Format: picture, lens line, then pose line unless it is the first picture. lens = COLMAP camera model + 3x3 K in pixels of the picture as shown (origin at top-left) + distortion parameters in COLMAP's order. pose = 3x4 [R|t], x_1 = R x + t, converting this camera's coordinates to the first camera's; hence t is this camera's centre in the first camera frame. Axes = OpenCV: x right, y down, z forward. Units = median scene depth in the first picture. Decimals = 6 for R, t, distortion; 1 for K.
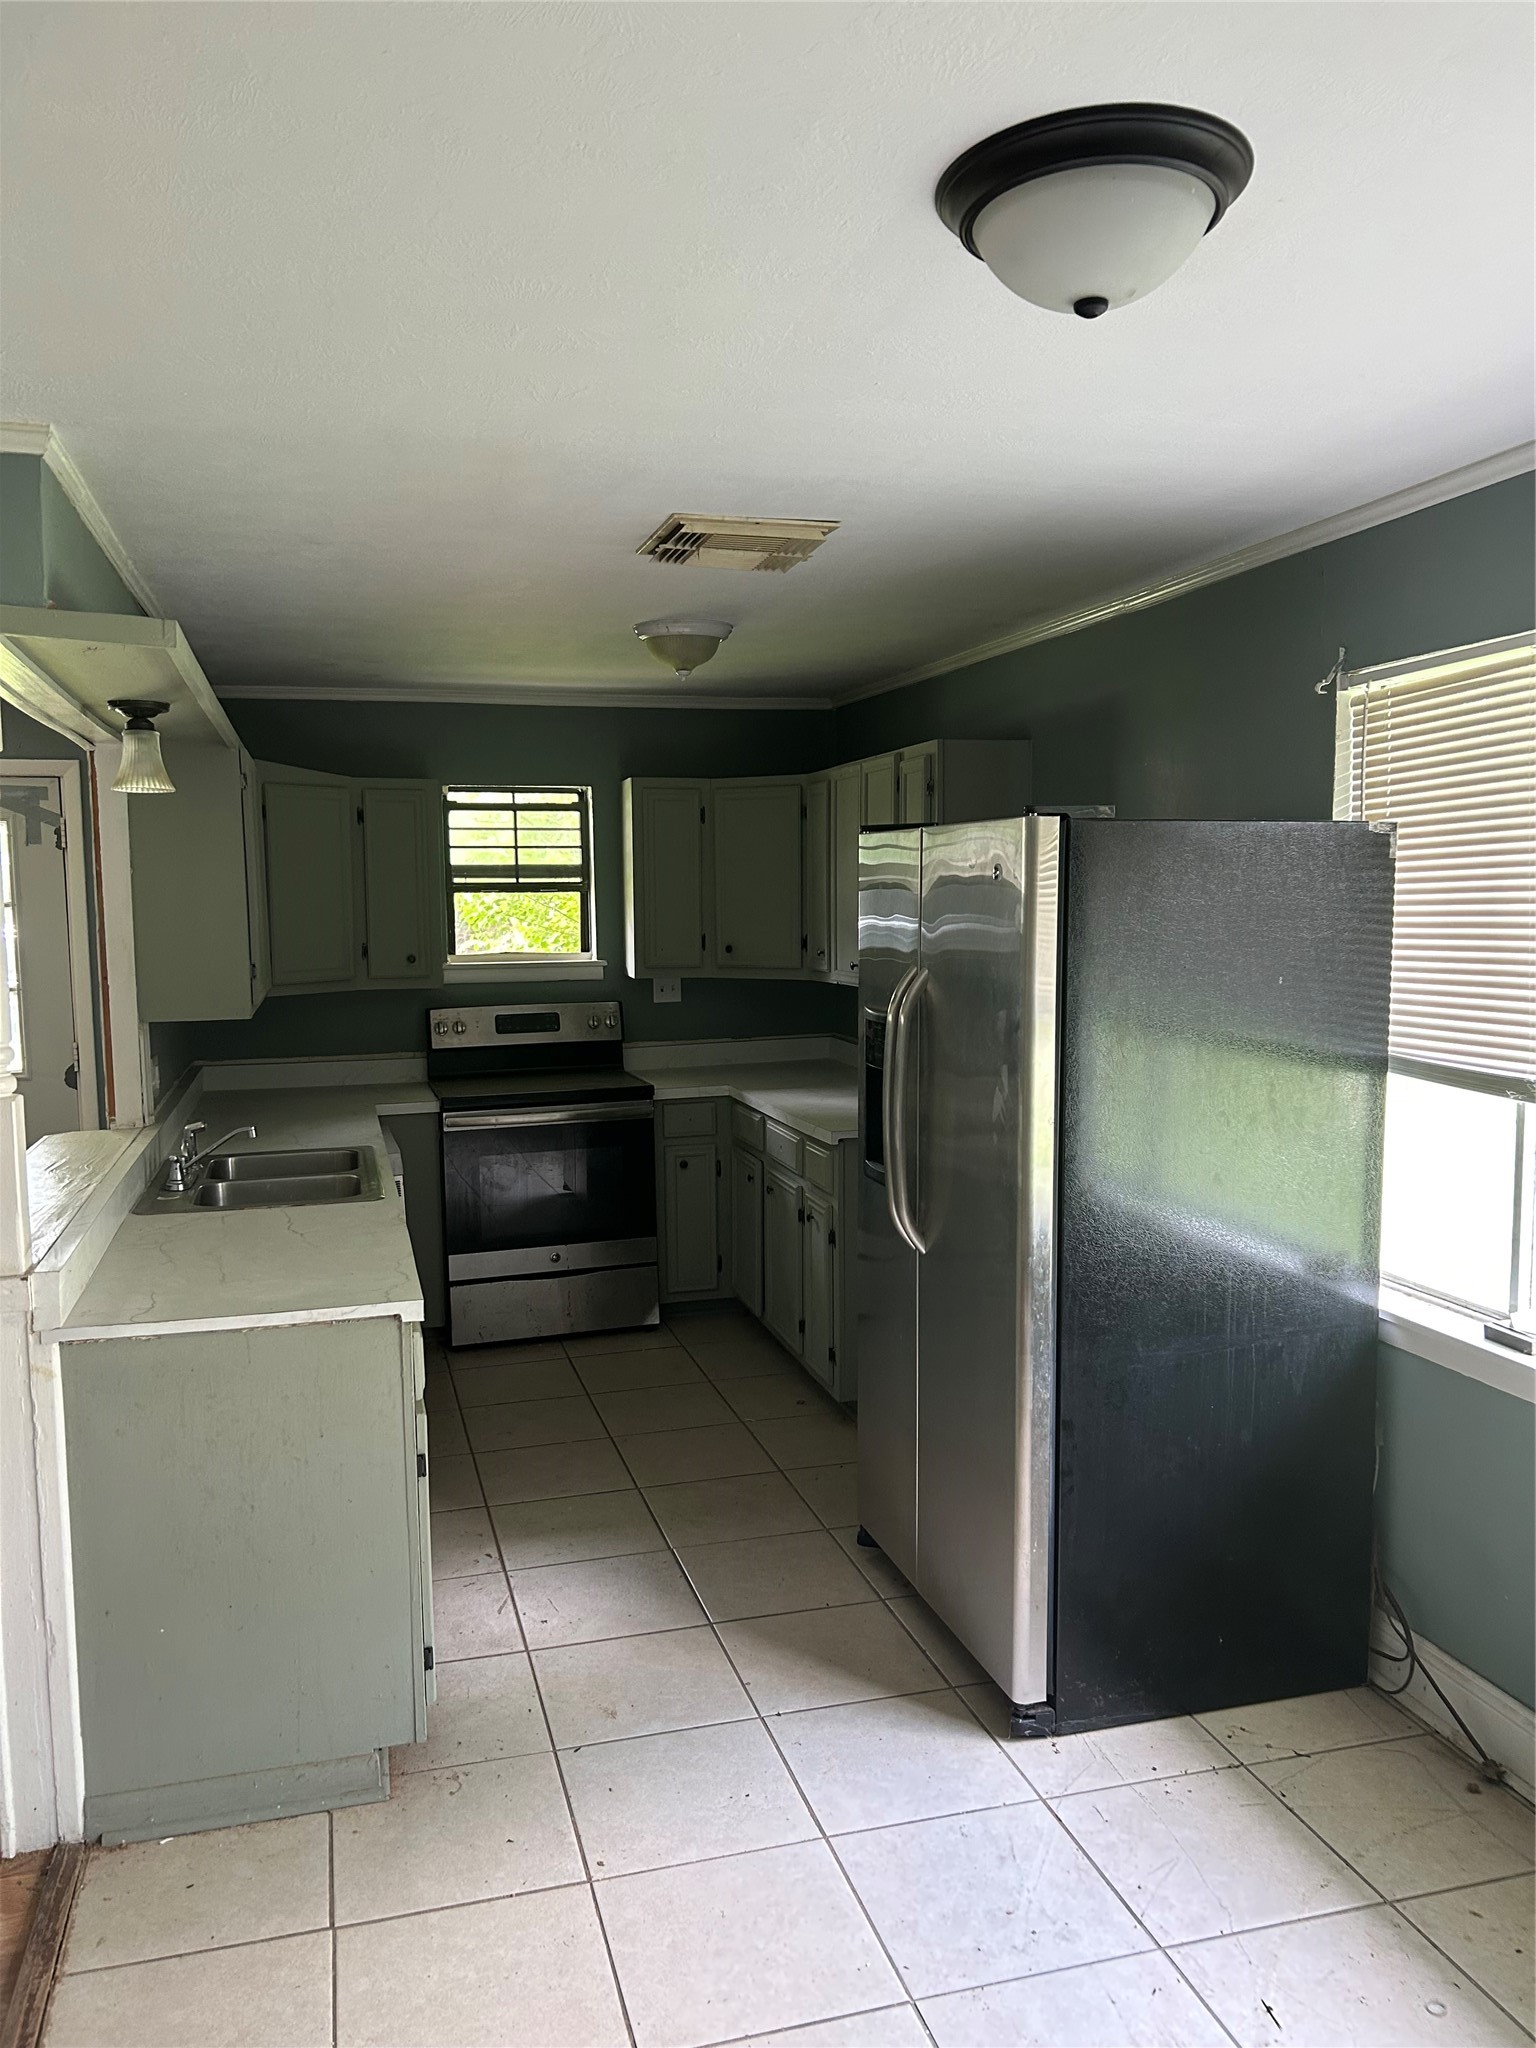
lens RADIAL K [[1571.1, 0, 771.2], [0, 1571.1, 1035.4], [0, 0, 1]] dist [0.011816, -0.010086]
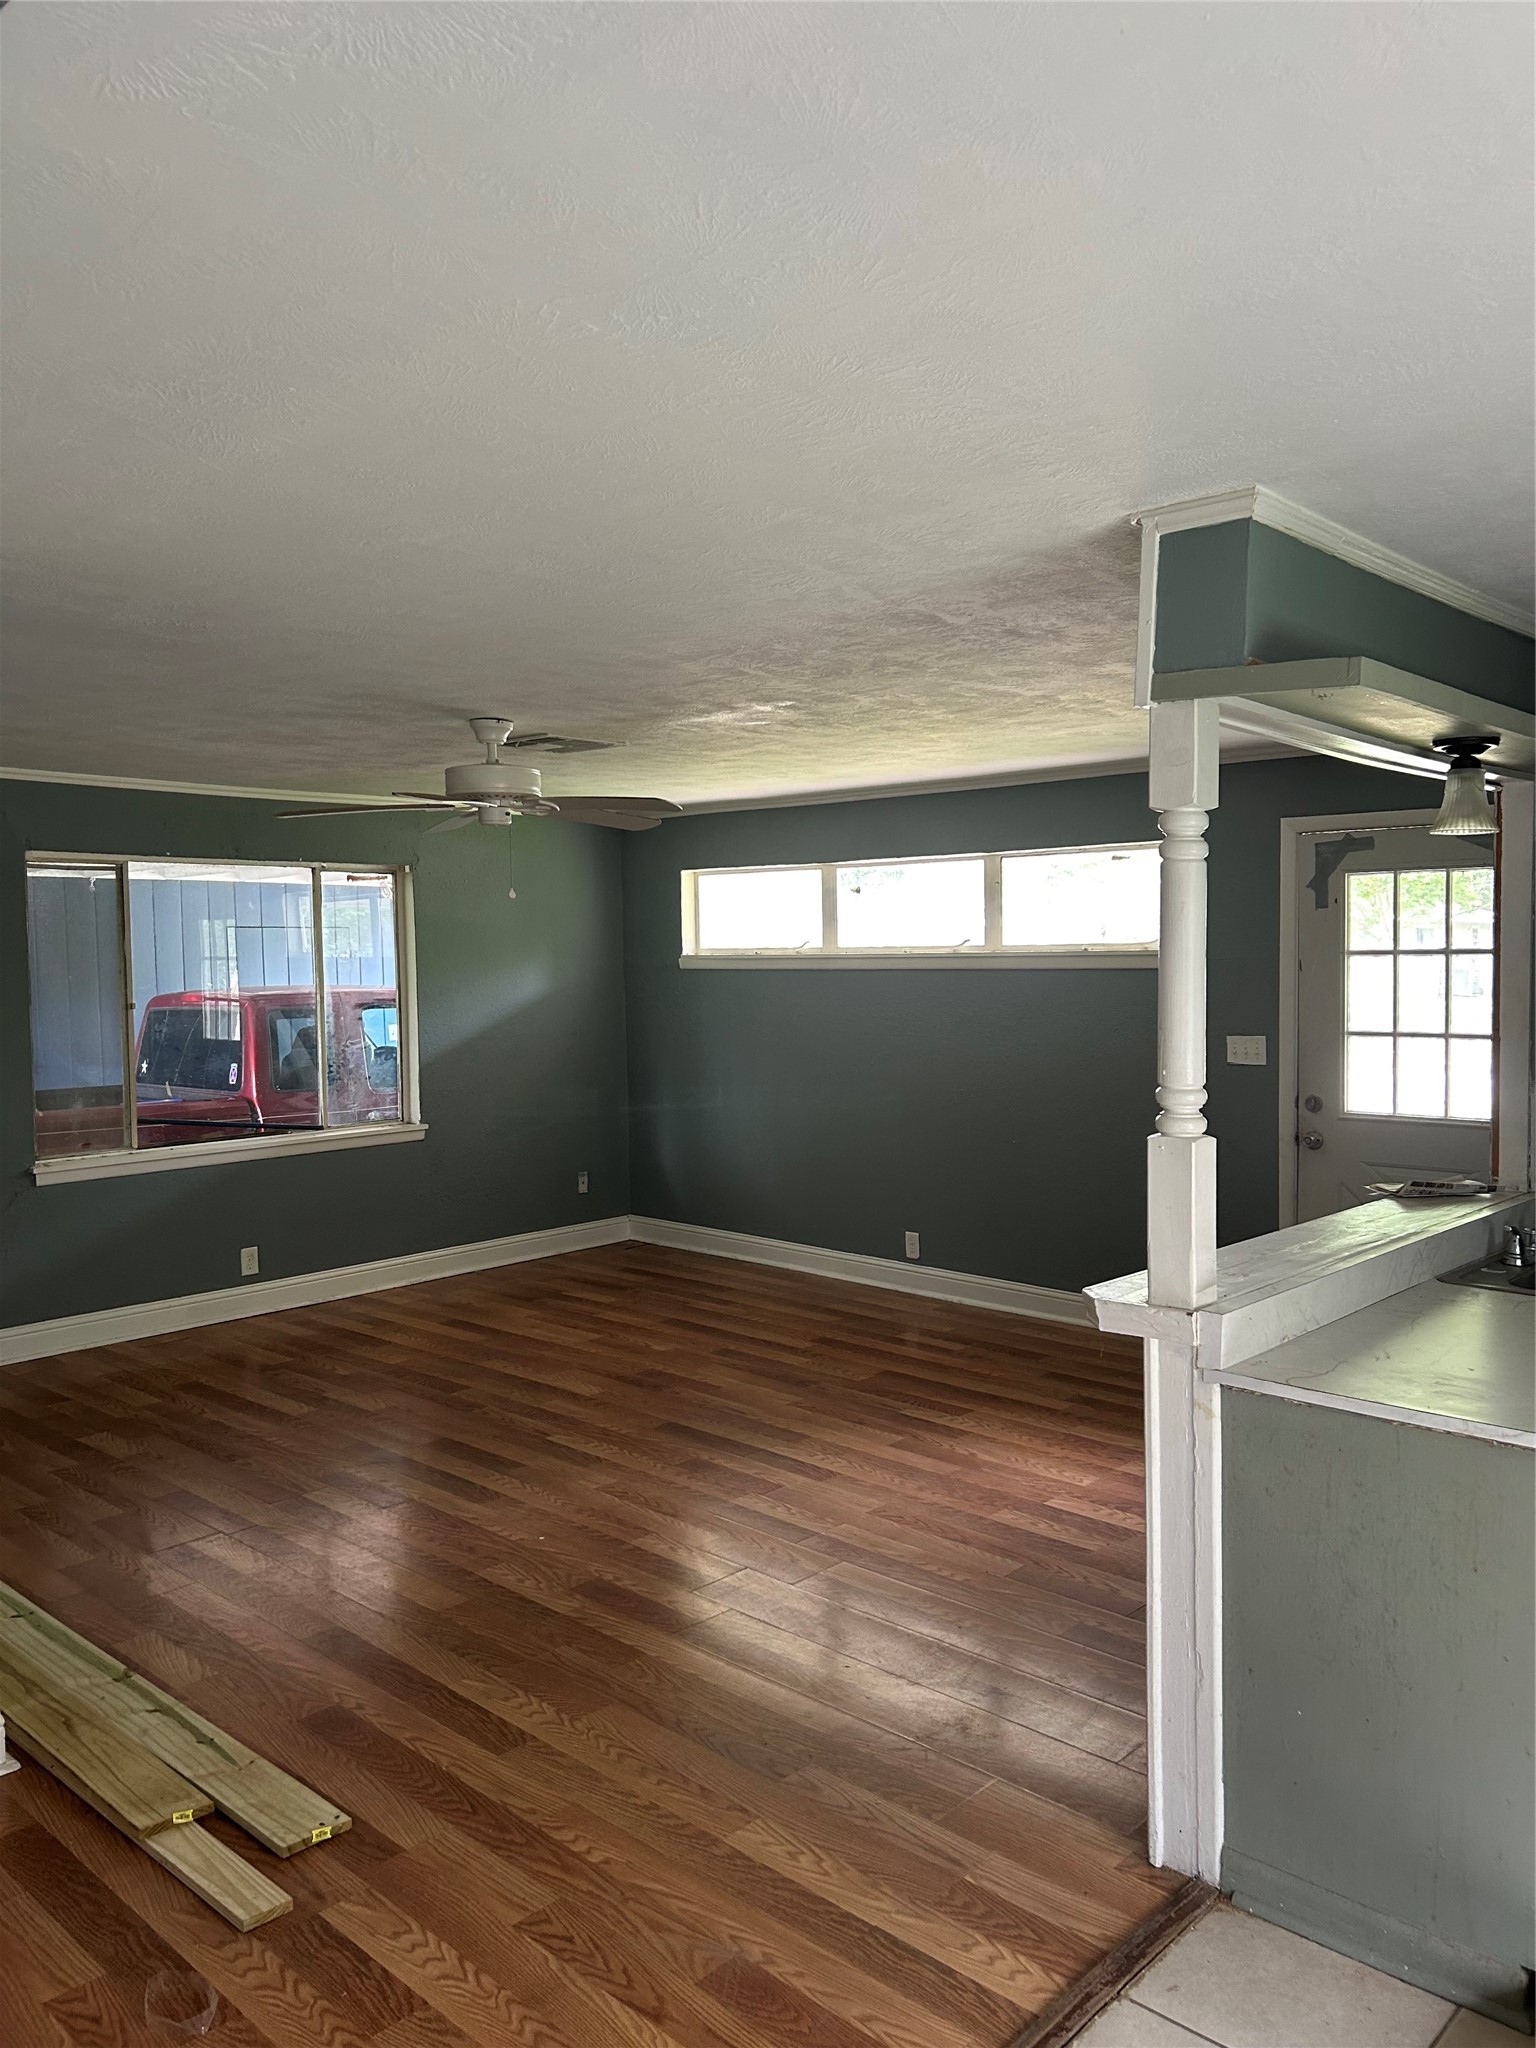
lens RADIAL K [[1571.1, 0, 770.8], [0, 1571.1, 1017.2], [0, 0, 1]] dist [0.011816, -0.010086]
pose [[0.520144, 0.049796, -0.852625, 0.248618], [-0.080202, 0.996735, 0.009285, -0.026898], [0.850304, 0.063552, 0.522440, 0.207919]]
